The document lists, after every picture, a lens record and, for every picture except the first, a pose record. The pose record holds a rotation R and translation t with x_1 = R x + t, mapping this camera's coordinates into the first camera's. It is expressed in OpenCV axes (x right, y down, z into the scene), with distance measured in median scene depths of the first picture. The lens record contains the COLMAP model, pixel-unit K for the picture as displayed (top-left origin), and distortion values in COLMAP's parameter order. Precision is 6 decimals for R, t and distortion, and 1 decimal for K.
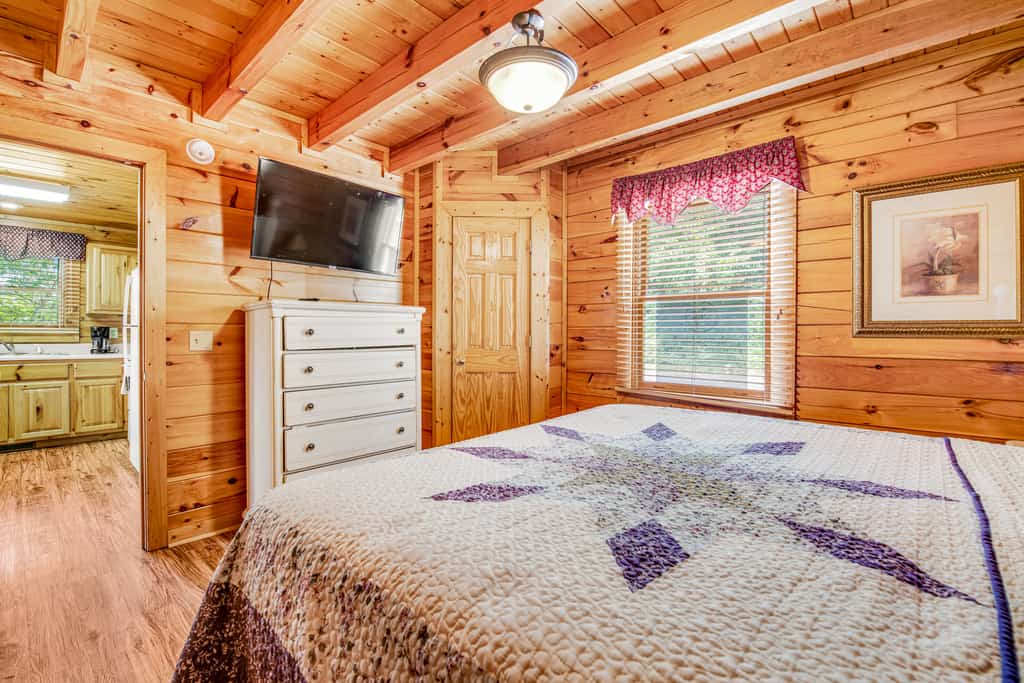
lens RADIAL K [[455.4, 0, 512.2], [0, 455.4, 335.3], [0, 0, 1]] dist [-0.000572, 0.000251]
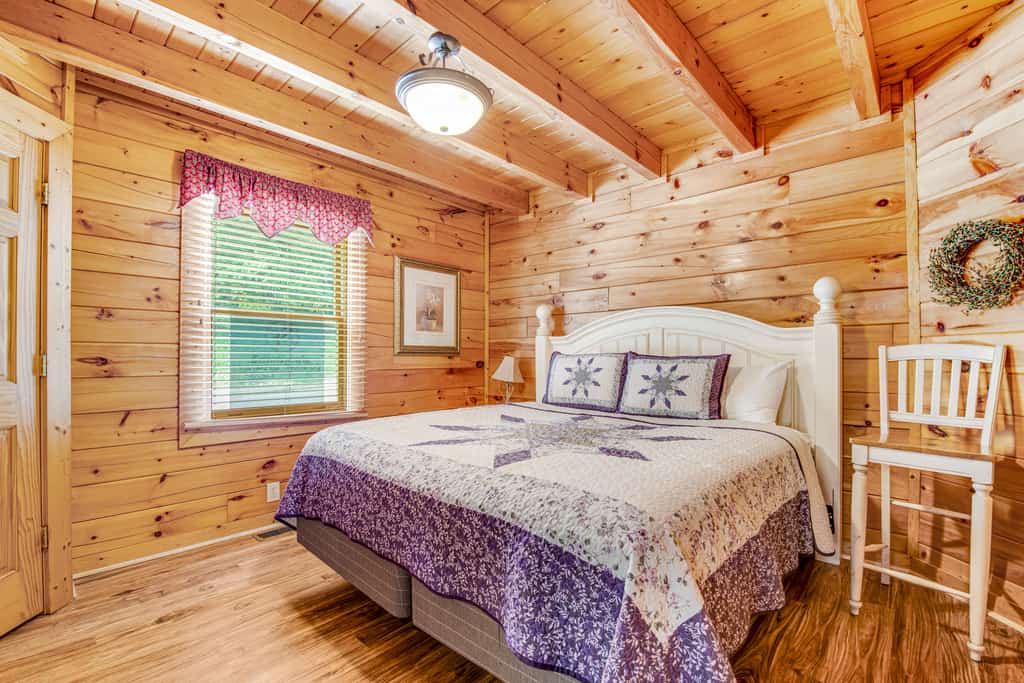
lens RADIAL K [[455.4, 0, 511.8], [0, 455.4, 357.0], [0, 0, 1]] dist [-0.000572, 0.000251]
pose [[0.017320, -0.002906, 0.999846, -0.612408], [0.006134, 0.999977, 0.002800, 0.005285], [-0.999831, 0.006085, 0.017337, 0.521020]]
